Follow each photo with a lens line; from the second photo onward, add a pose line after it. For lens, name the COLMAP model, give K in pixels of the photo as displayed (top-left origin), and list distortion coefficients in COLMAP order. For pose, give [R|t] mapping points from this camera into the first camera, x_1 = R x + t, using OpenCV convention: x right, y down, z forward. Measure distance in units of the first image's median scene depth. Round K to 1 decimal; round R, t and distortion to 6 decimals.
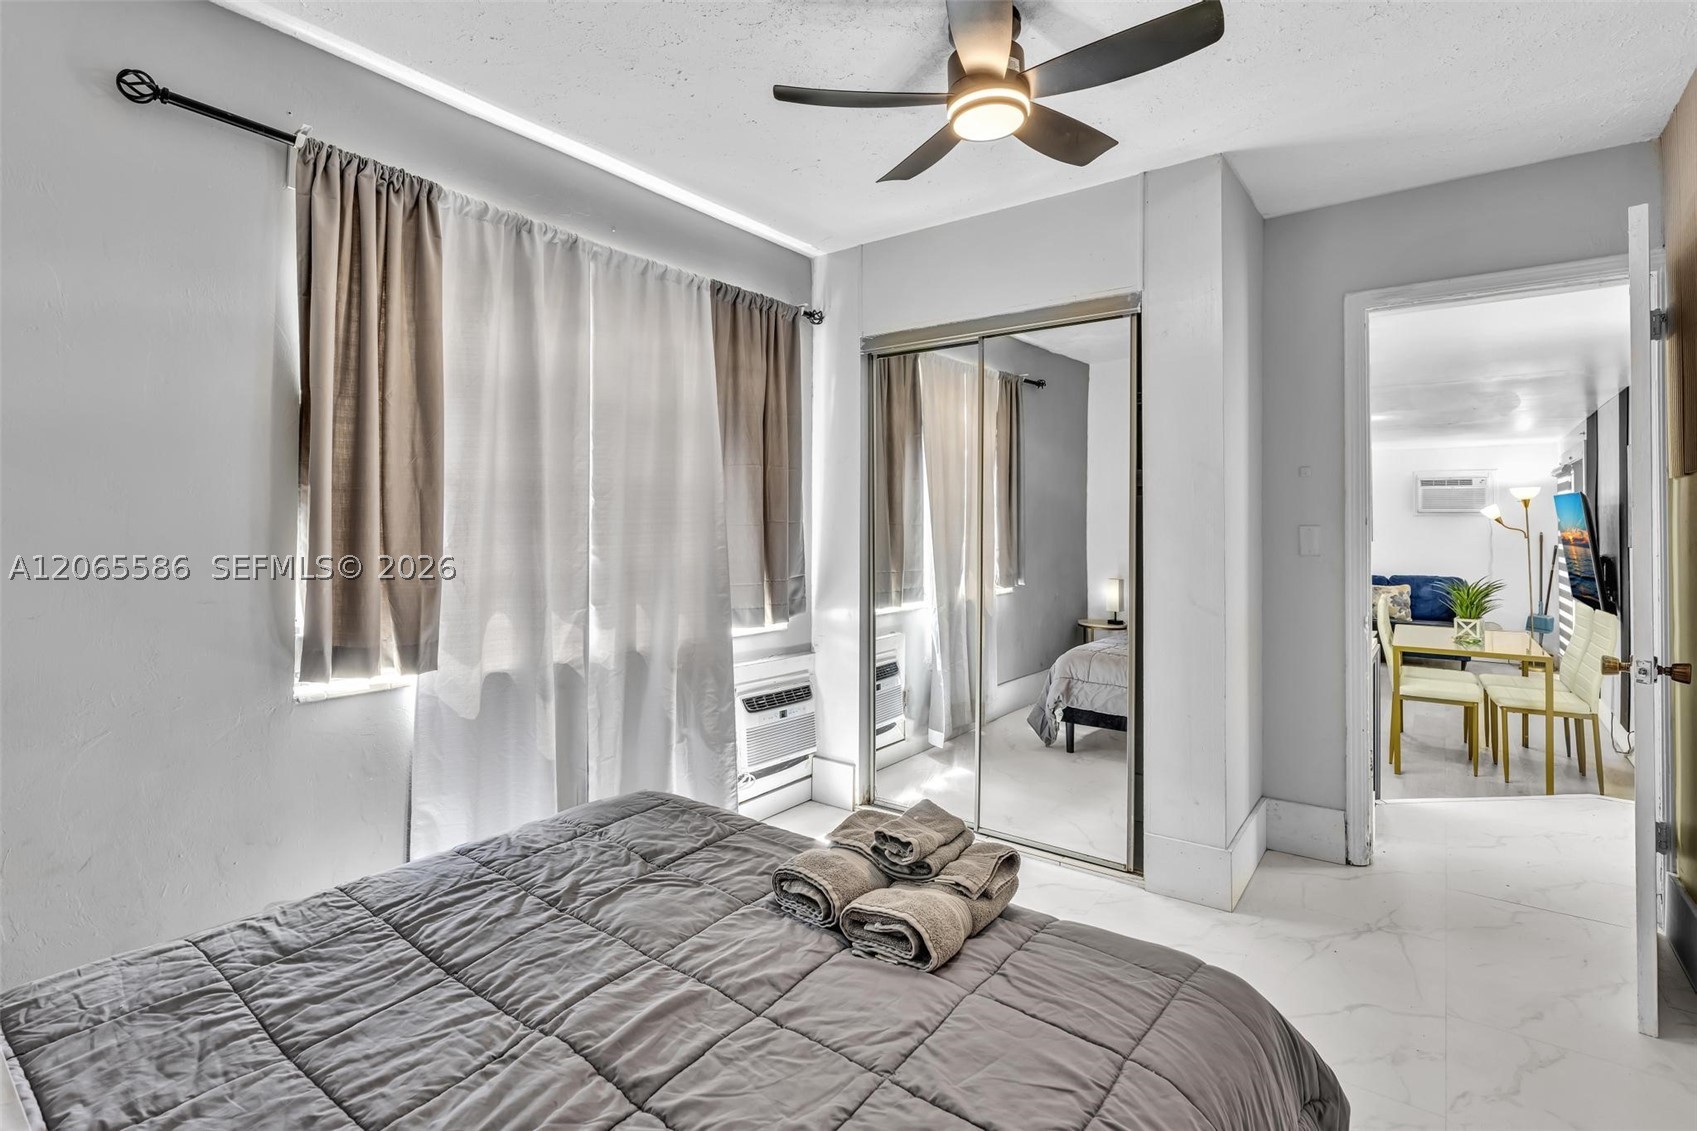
lens RADIAL K [[763.8, 0, 866.6], [0, 763.8, 520.0], [0, 0, 1]] dist [-0.000936, 0.000226]
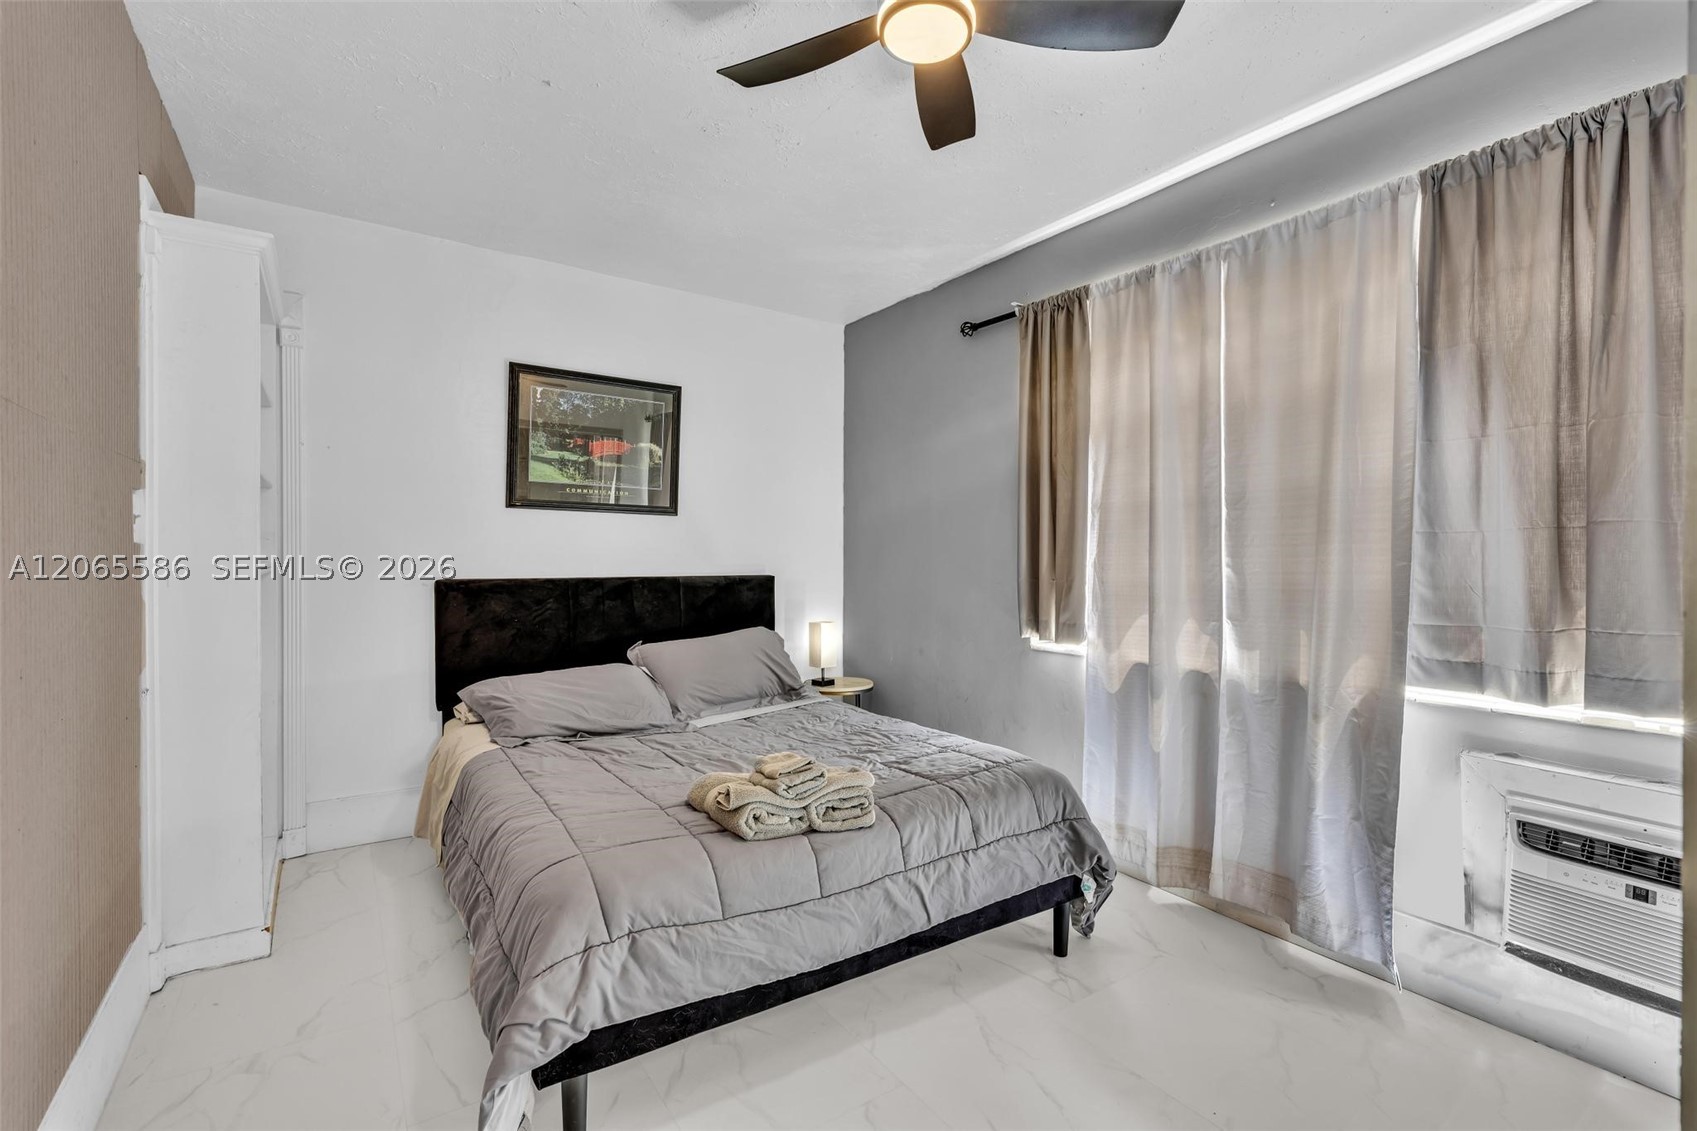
lens RADIAL K [[763.8, 0, 836.0], [0, 763.8, 563.3], [0, 0, 1]] dist [-0.000936, 0.000226]
pose [[-0.320388, 0.006661, -0.947263, 0.709490], [0.005617, 0.999971, 0.005132, 0.032120], [0.947270, -0.003677, -0.320416, 0.842110]]
